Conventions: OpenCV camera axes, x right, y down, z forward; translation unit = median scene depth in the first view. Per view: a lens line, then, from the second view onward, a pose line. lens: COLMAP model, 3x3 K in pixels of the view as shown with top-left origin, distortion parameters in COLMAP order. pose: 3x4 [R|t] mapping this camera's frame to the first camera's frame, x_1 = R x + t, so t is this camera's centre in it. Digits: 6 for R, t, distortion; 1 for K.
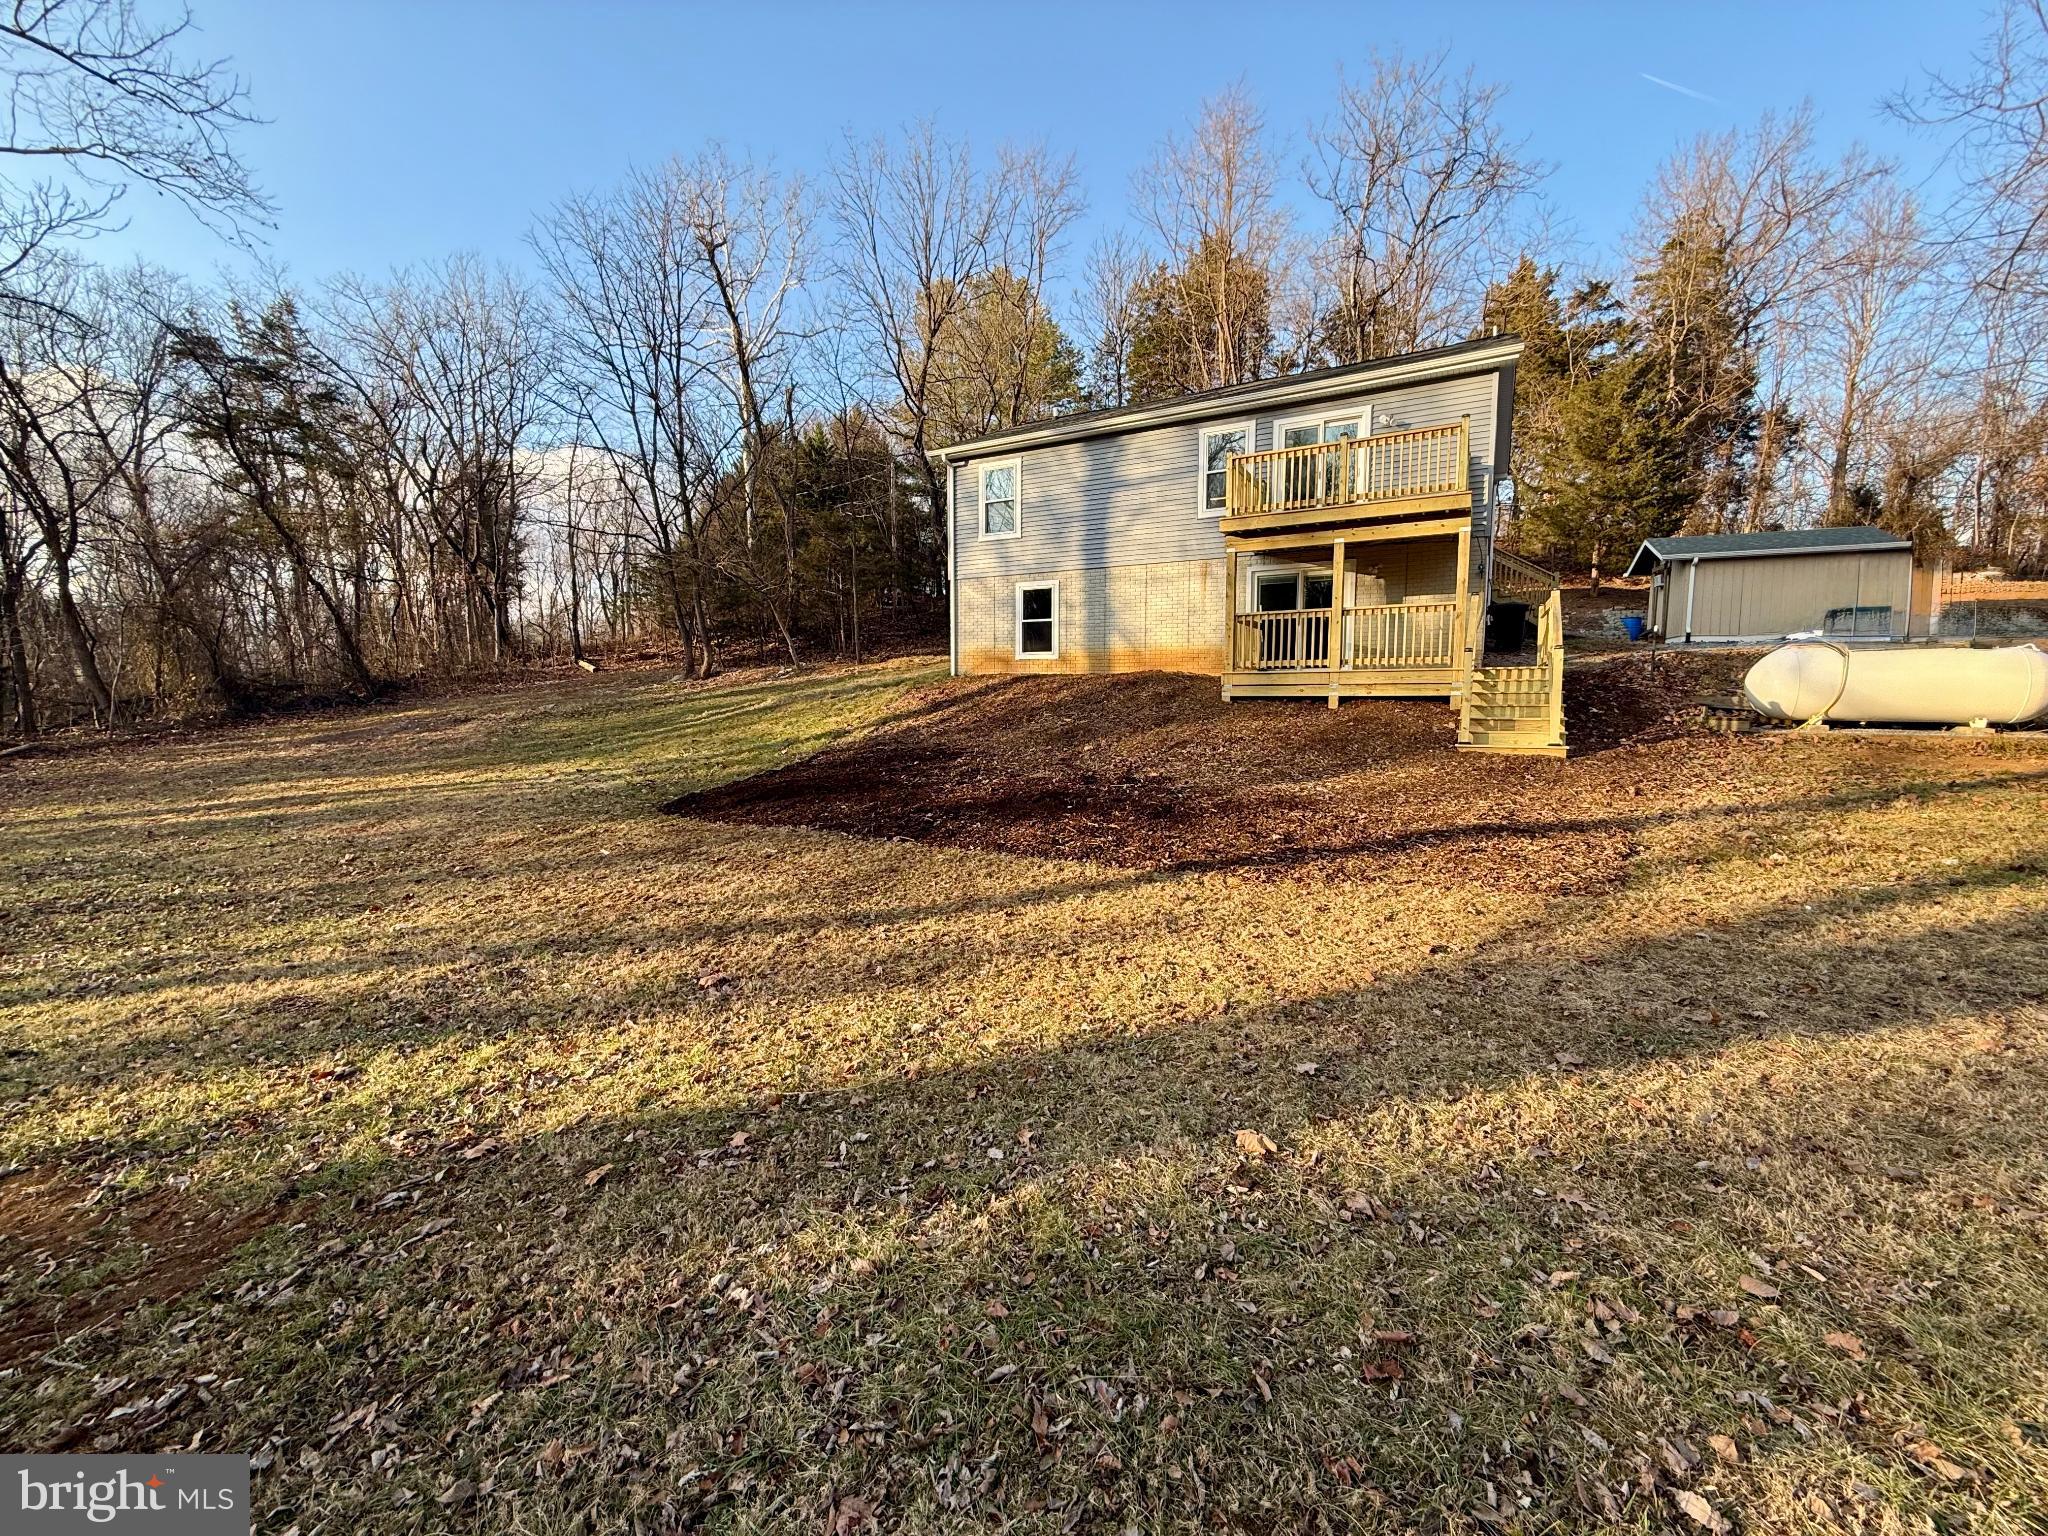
lens RADIAL K [[819.8, 0, 1021.2], [0, 819.8, 772.8], [0, 0, 1]] dist [0.000285, 0.000281]
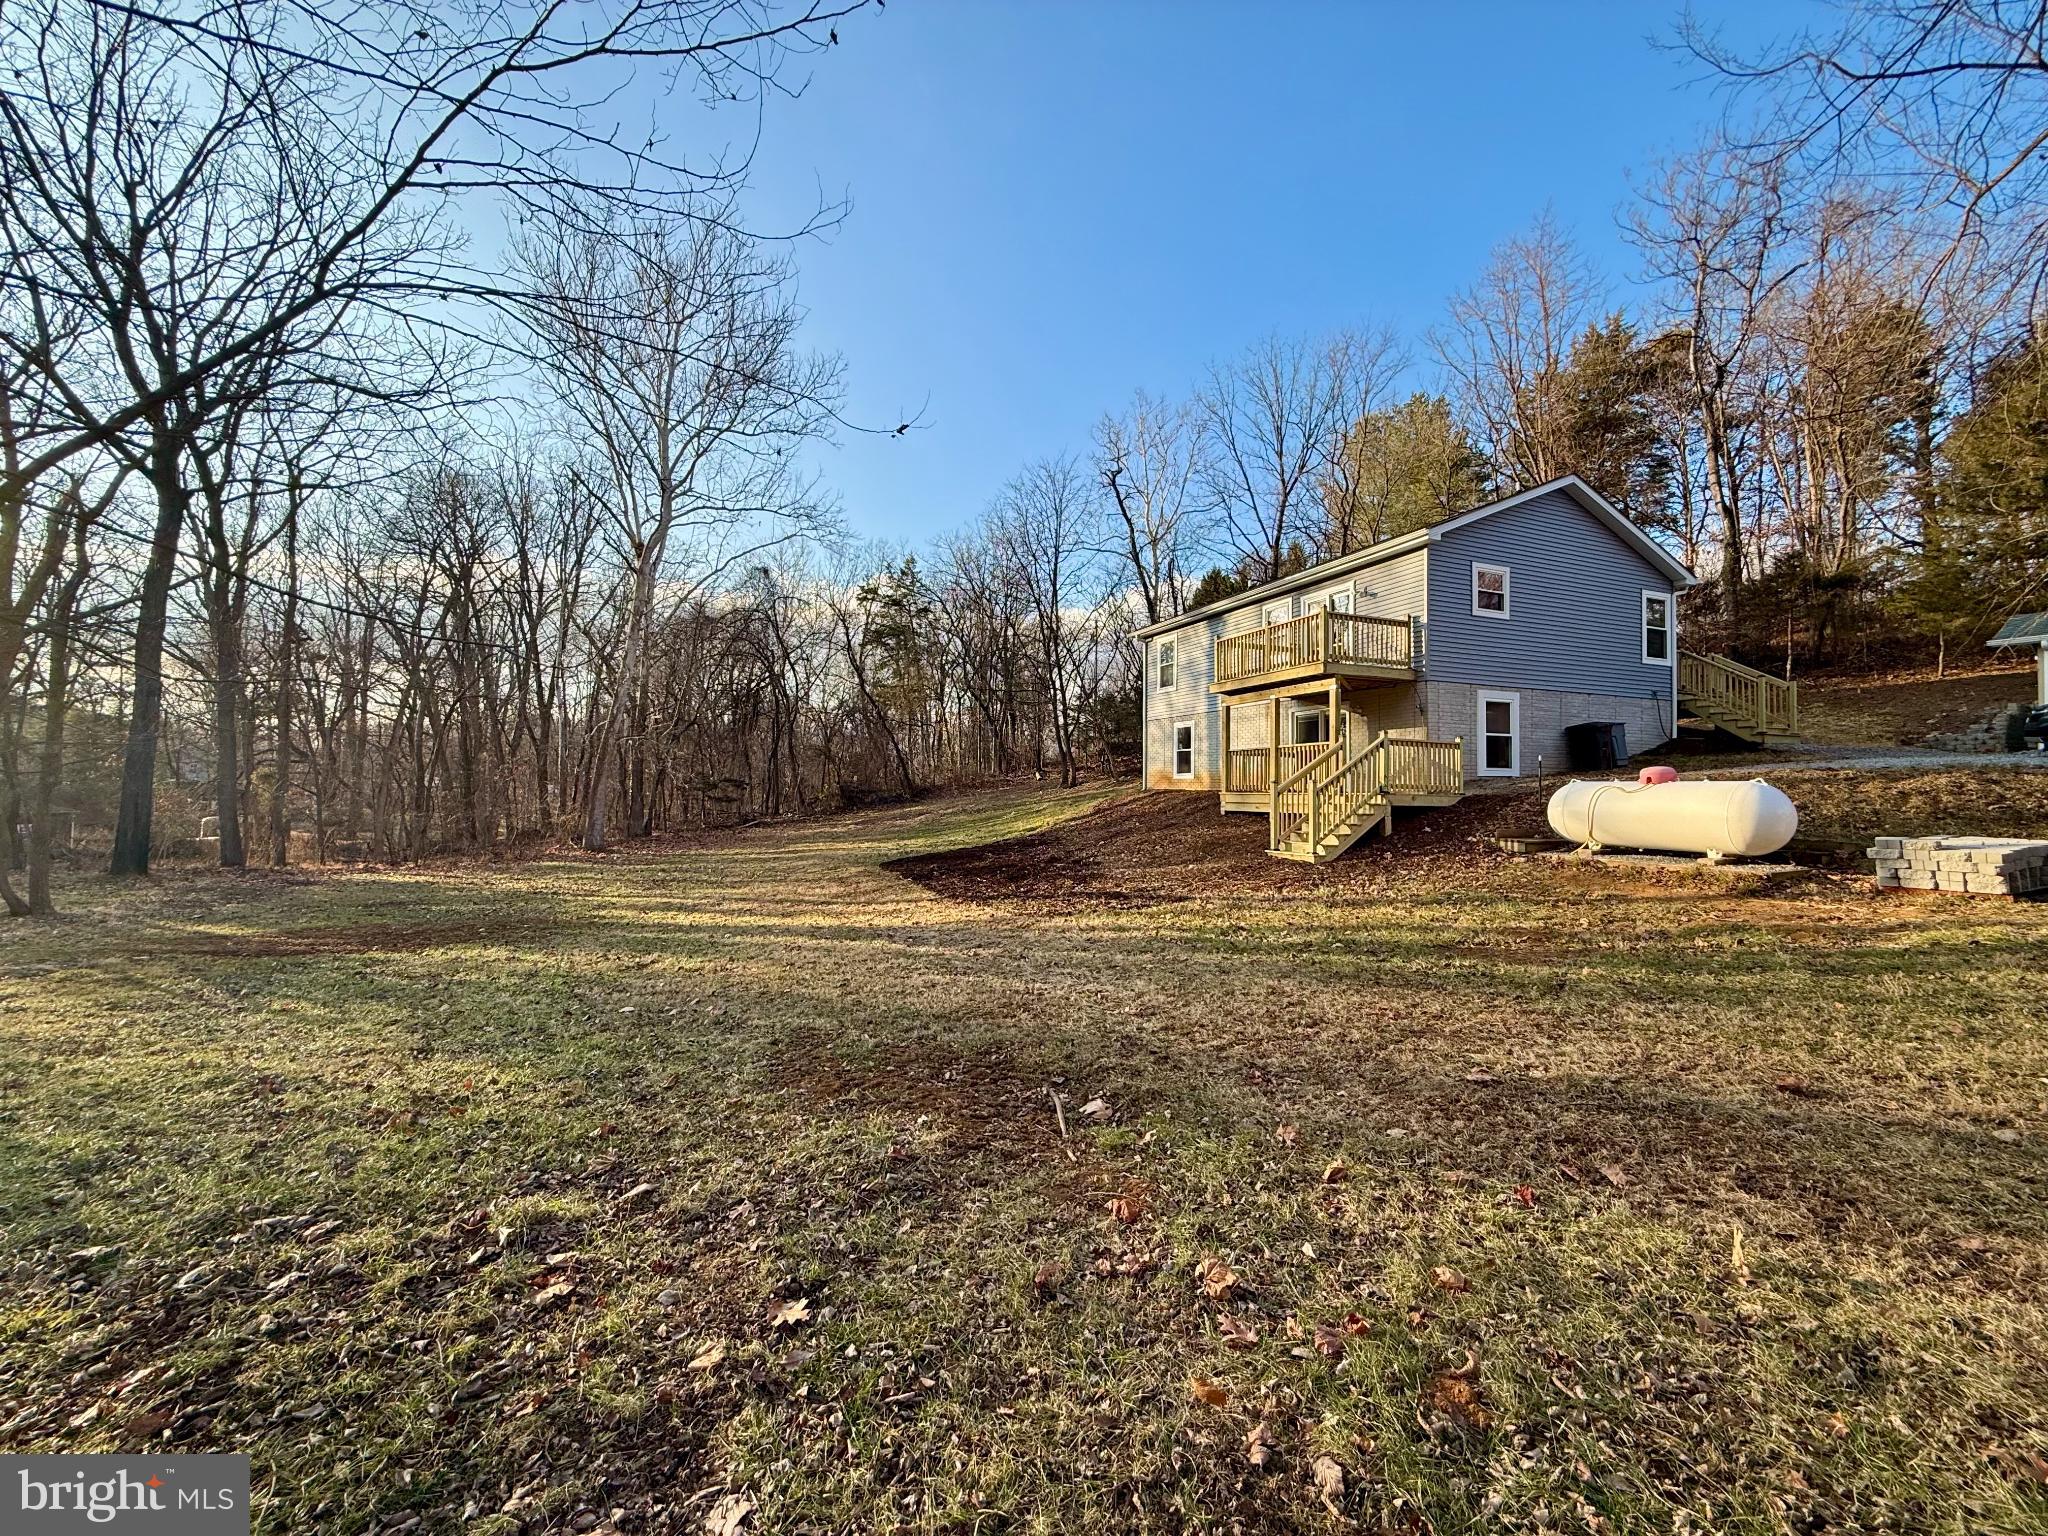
lens RADIAL K [[819.8, 0, 1029.9], [0, 819.8, 766.1], [0, 0, 1]] dist [0.000285, 0.000281]
pose [[0.787743, -0.016621, -0.615780, 0.659078], [-0.058418, 0.993115, -0.101538, -0.008698], [0.613228, 0.115959, 0.781348, -0.205118]]
